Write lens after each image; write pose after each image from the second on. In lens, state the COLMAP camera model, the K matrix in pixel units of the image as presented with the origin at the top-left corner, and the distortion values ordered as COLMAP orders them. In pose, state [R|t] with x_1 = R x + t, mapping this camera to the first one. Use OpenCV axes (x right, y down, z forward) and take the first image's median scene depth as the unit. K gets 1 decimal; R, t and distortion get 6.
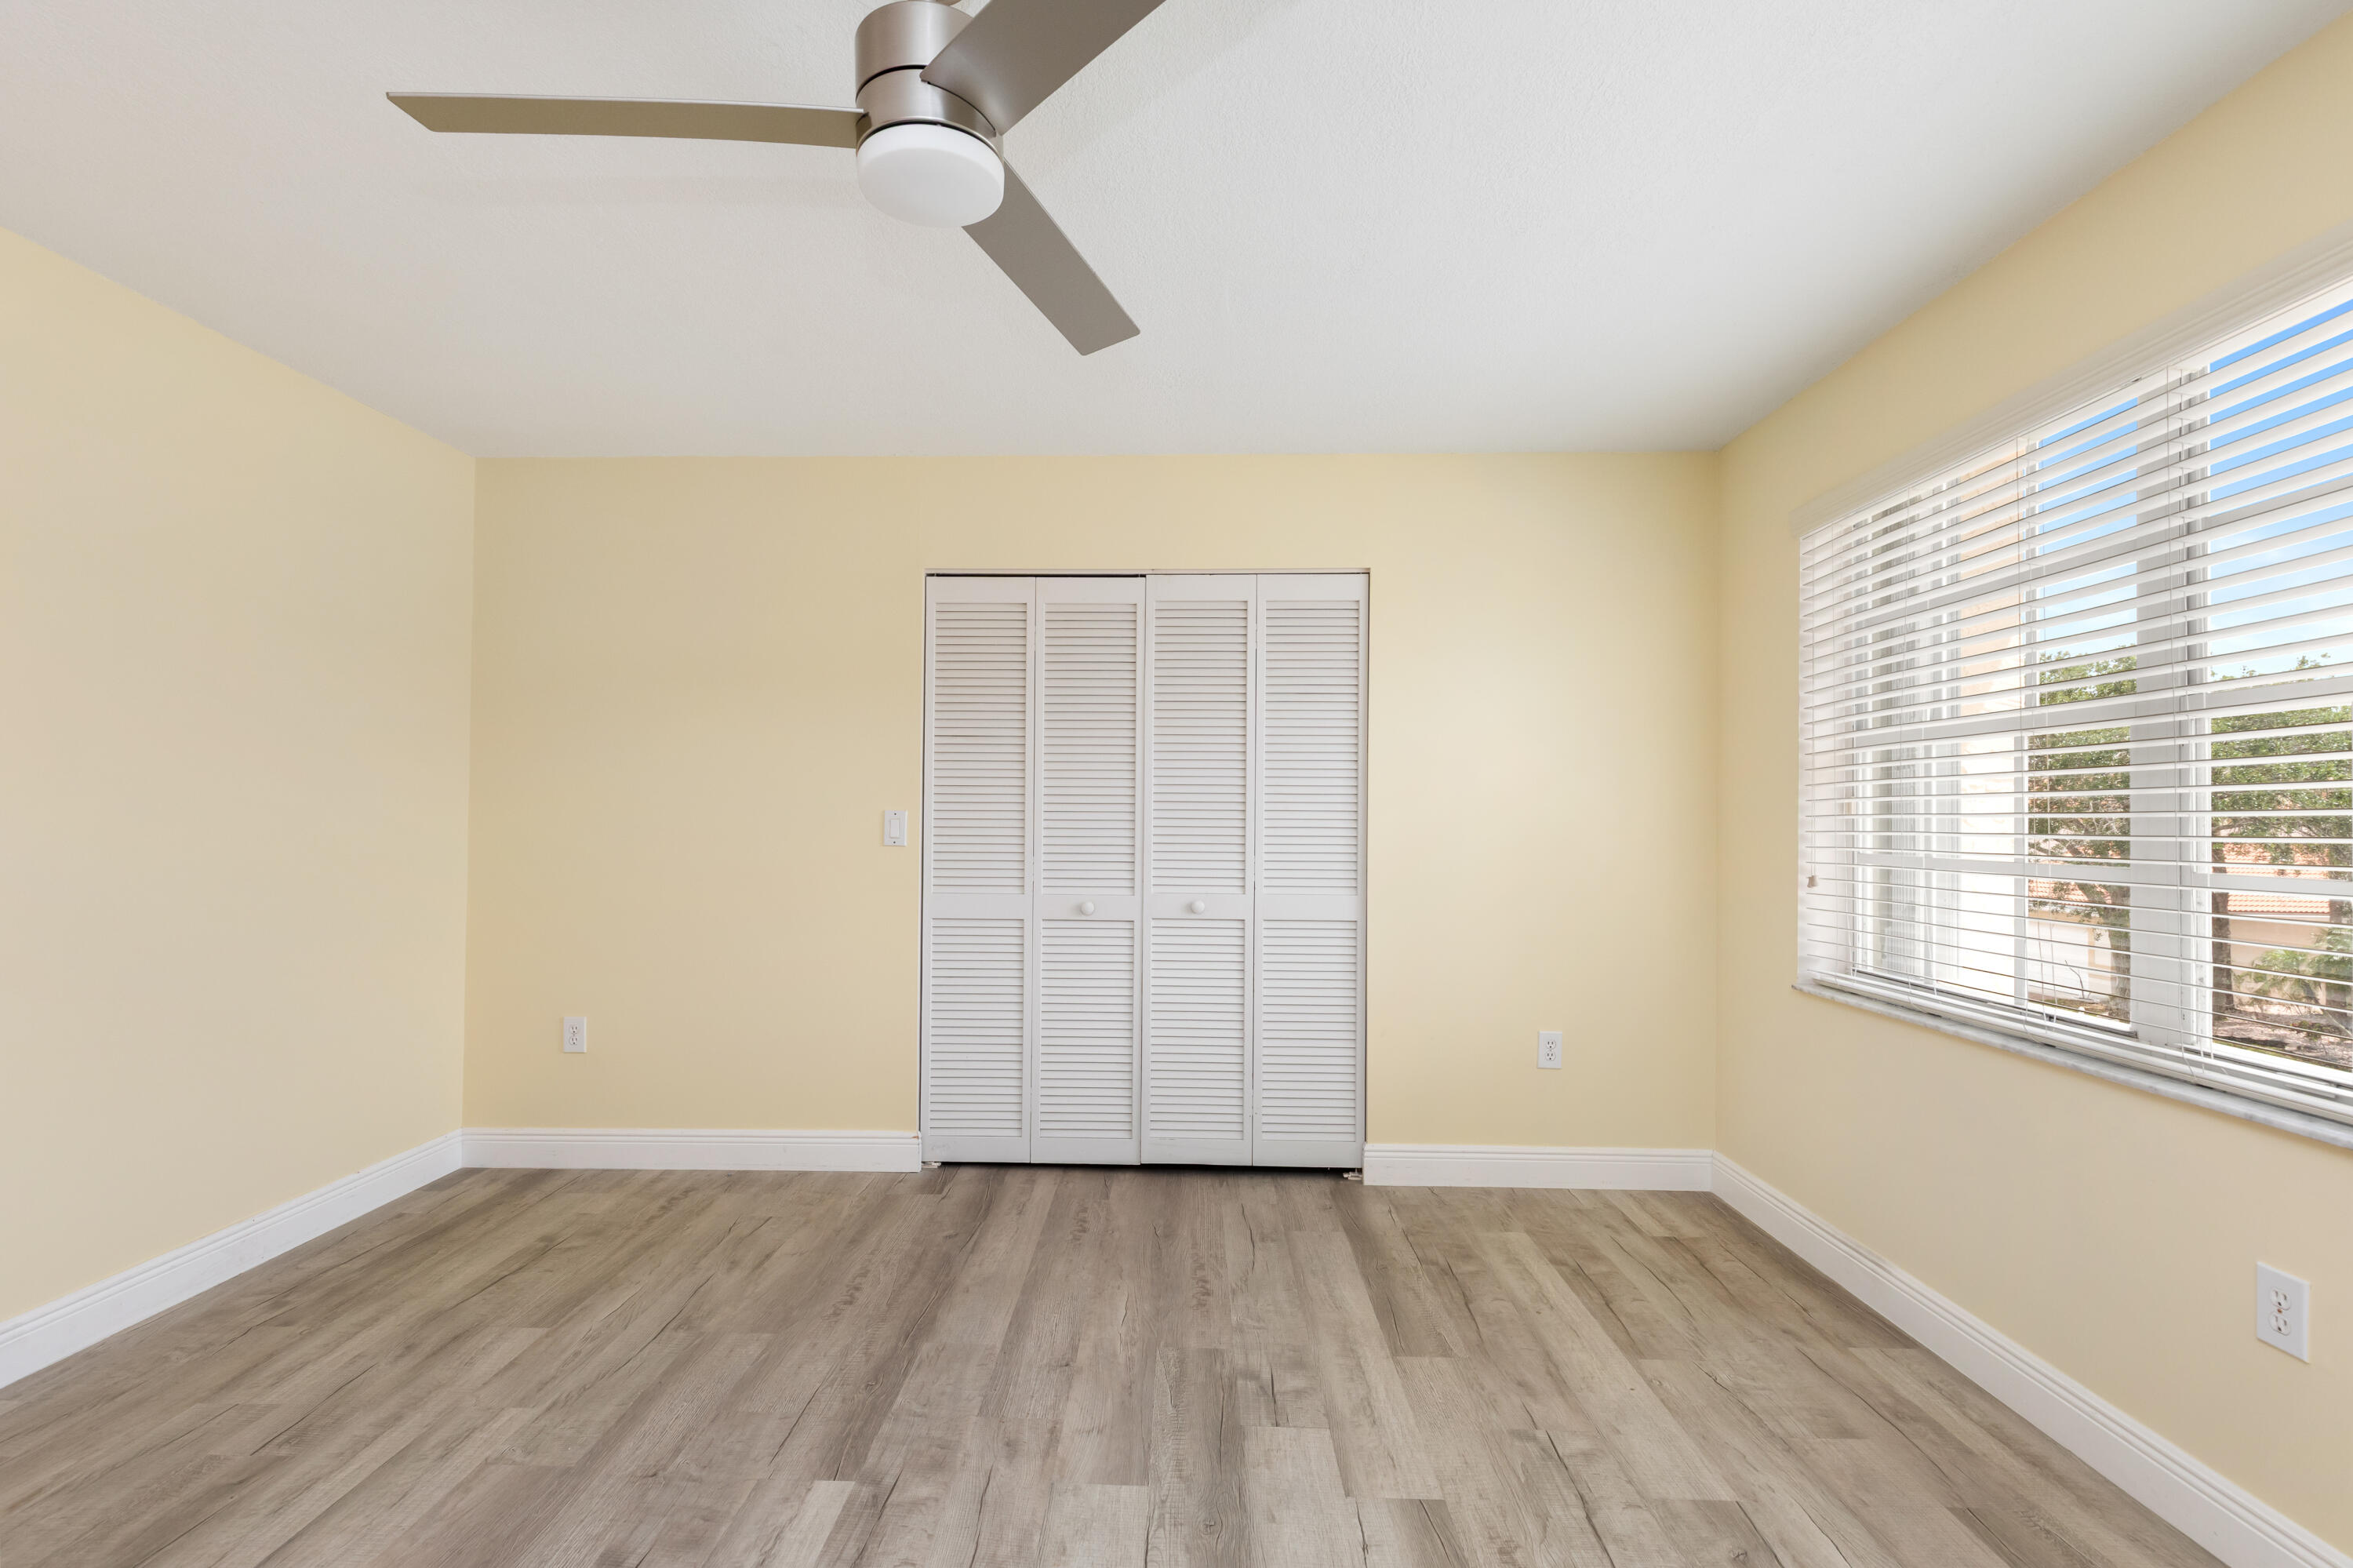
lens RADIAL K [[1063.5, 0, 1176.5], [0, 1063.5, 784.0], [0, 0, 1]] dist [0.006944, -0.000425]
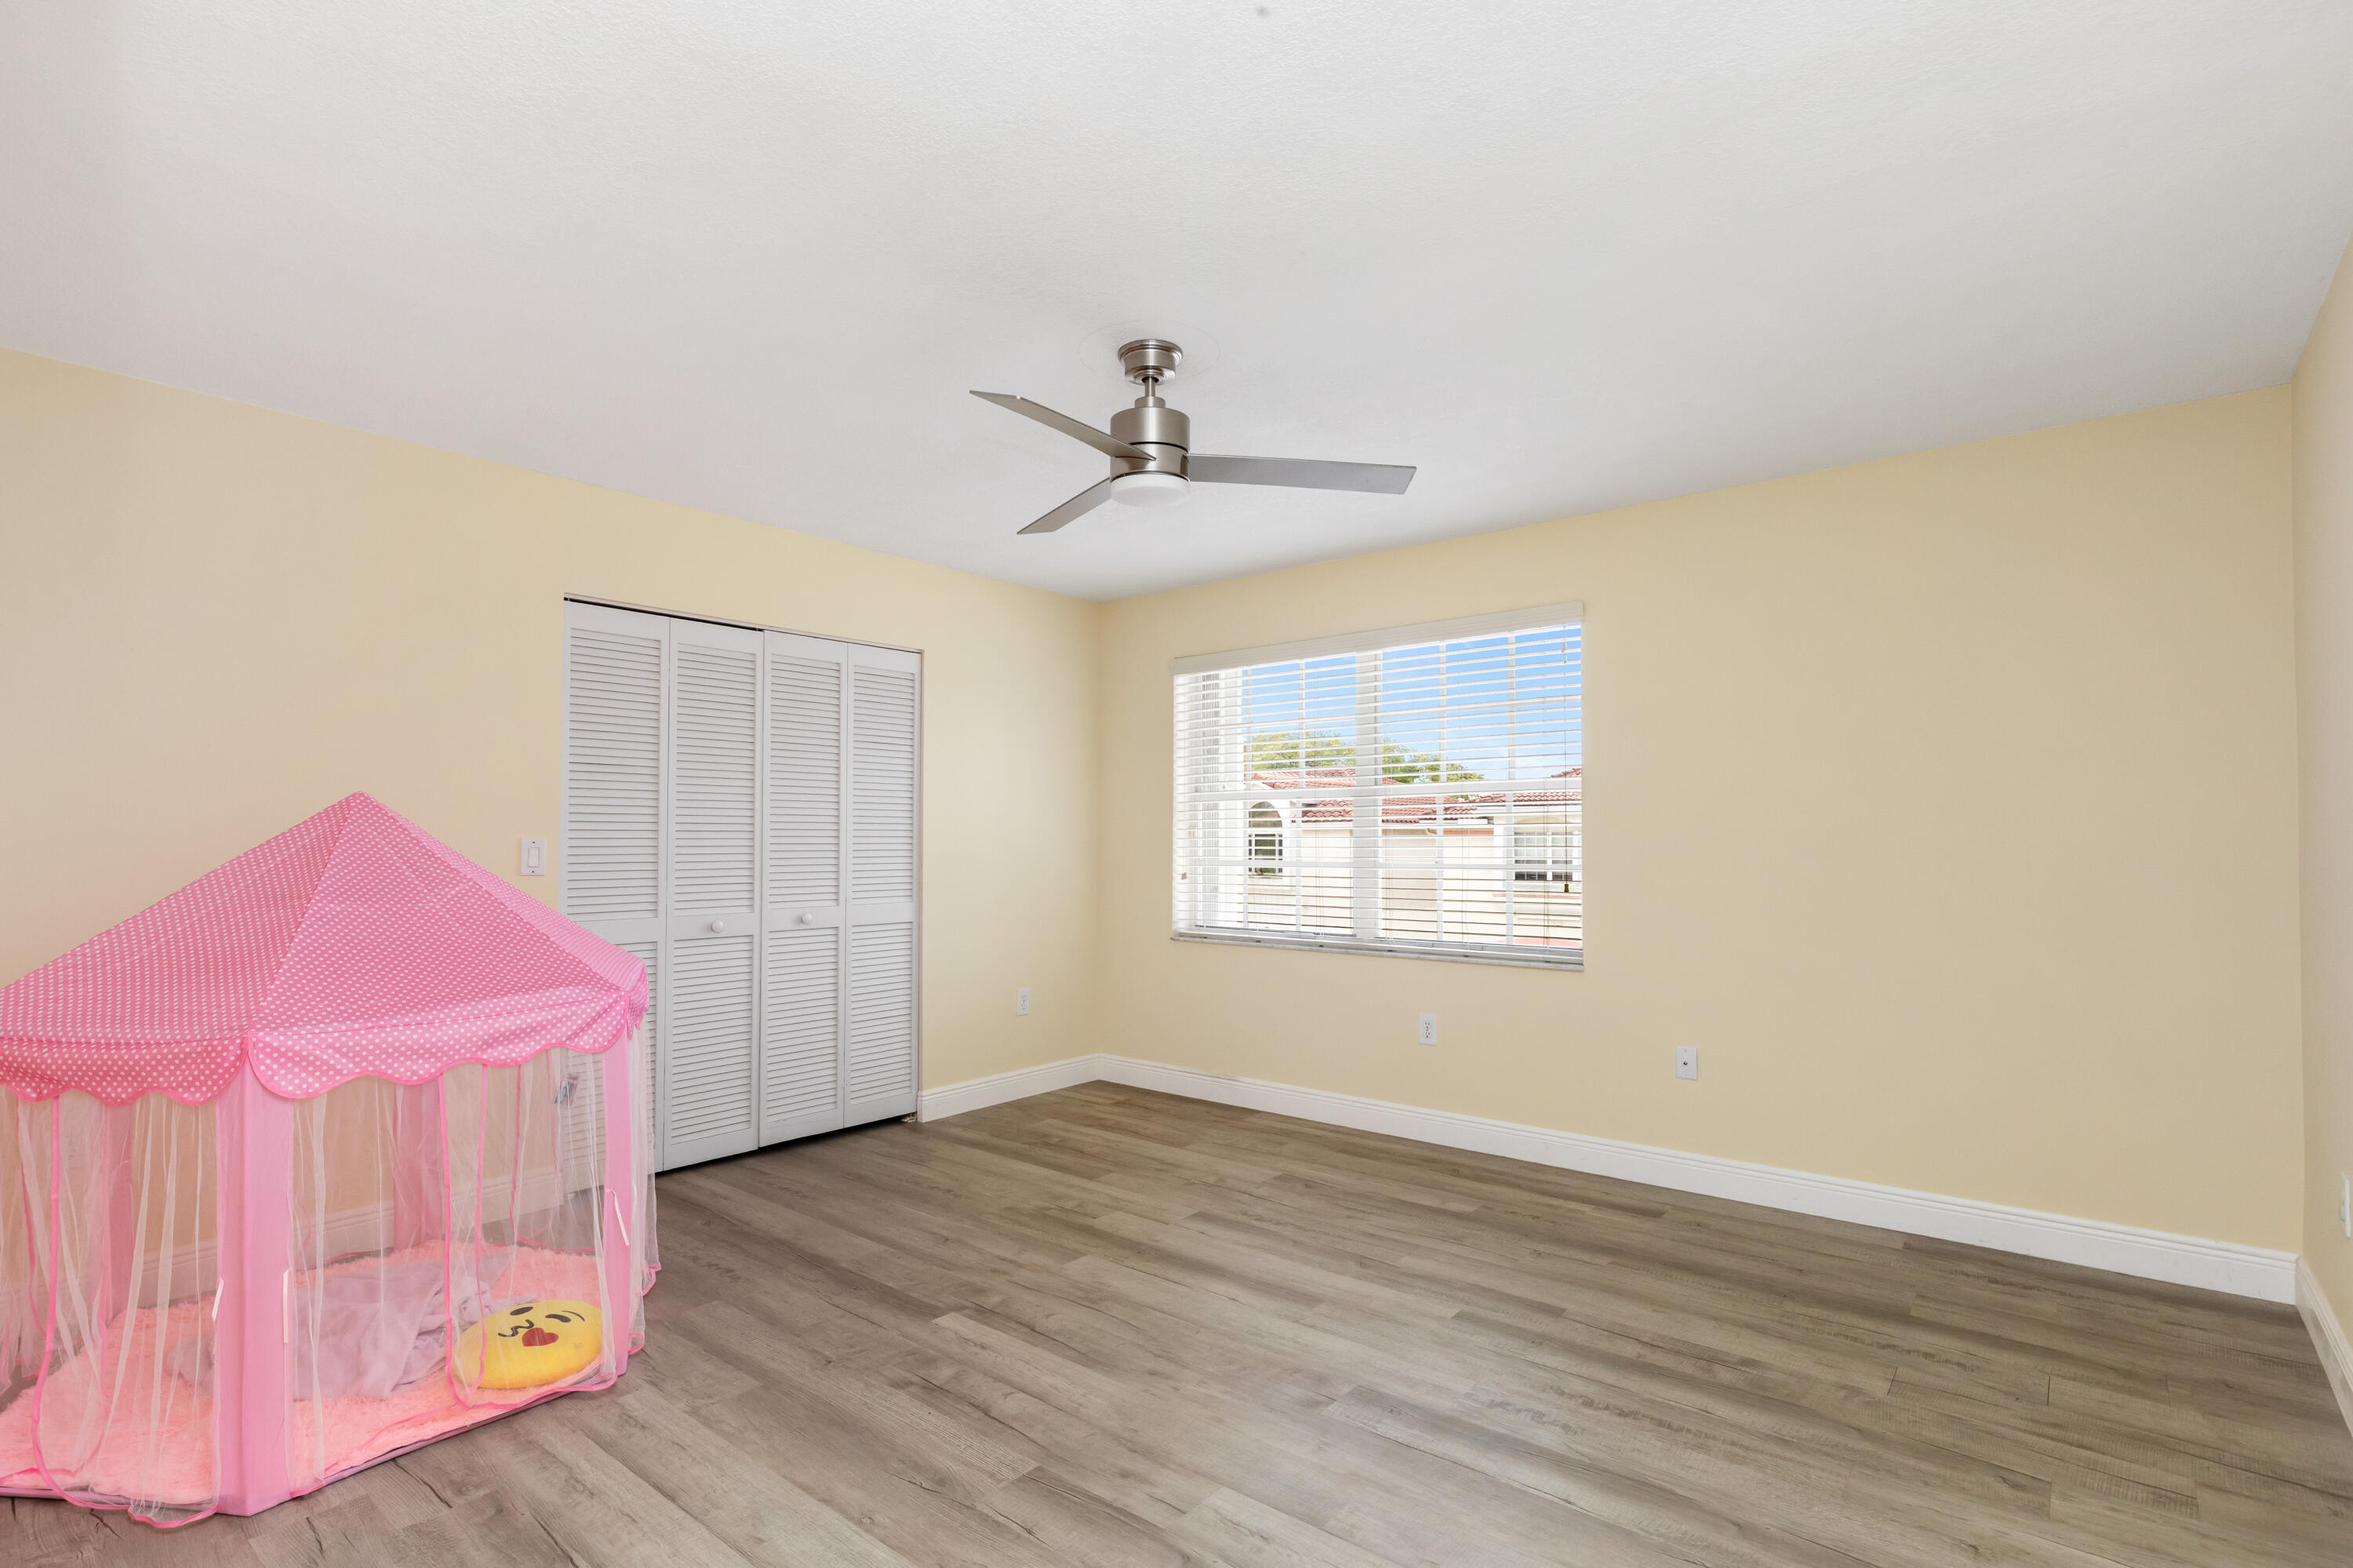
lens RADIAL K [[1111.0, 0, 1175.1], [0, 1111.0, 795.4], [0, 0, 1]] dist [0.001071, -0.000168]
pose [[0.610258, 0.024401, 0.791827, -0.841764], [-0.022576, 0.999655, -0.013406, -0.016712], [-0.791881, -0.009695, 0.610599, -0.089584]]
